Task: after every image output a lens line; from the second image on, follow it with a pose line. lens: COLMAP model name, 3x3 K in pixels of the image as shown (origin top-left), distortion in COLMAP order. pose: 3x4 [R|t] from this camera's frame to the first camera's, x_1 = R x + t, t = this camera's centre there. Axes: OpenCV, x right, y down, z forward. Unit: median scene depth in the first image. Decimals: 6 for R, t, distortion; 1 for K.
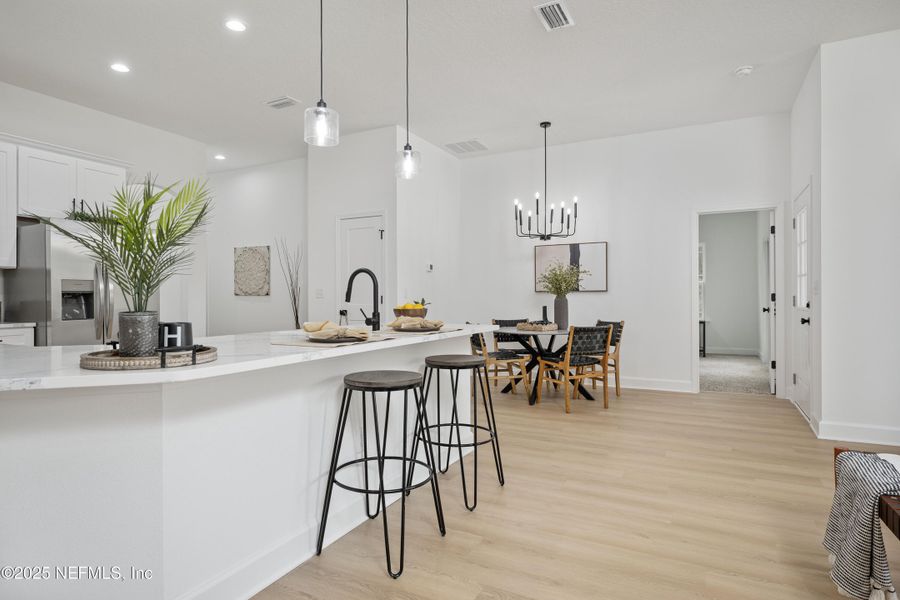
lens RADIAL K [[492.0, 0, 444.3], [0, 492.0, 296.7], [0, 0, 1]] dist [0.000783, -0.000045]
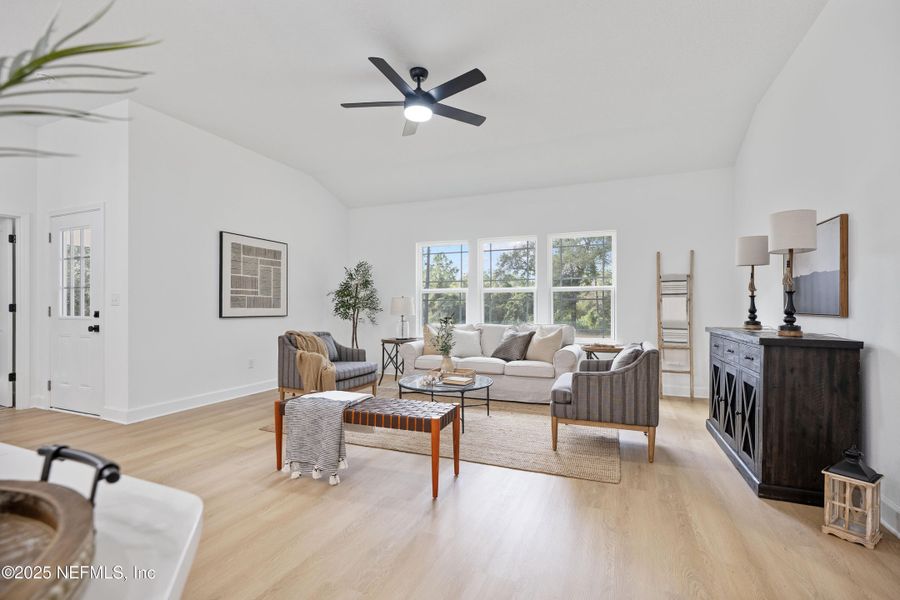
lens RADIAL K [[407.4, 0, 449.2], [0, 407.4, 307.0], [0, 0, 1]] dist [0.000035, 0.000009]
pose [[-0.093941, 0.003527, 0.995572, -0.207406], [-0.001528, 0.999992, -0.003687, 0.001440], [-0.995577, -0.001868, -0.093935, 0.208586]]
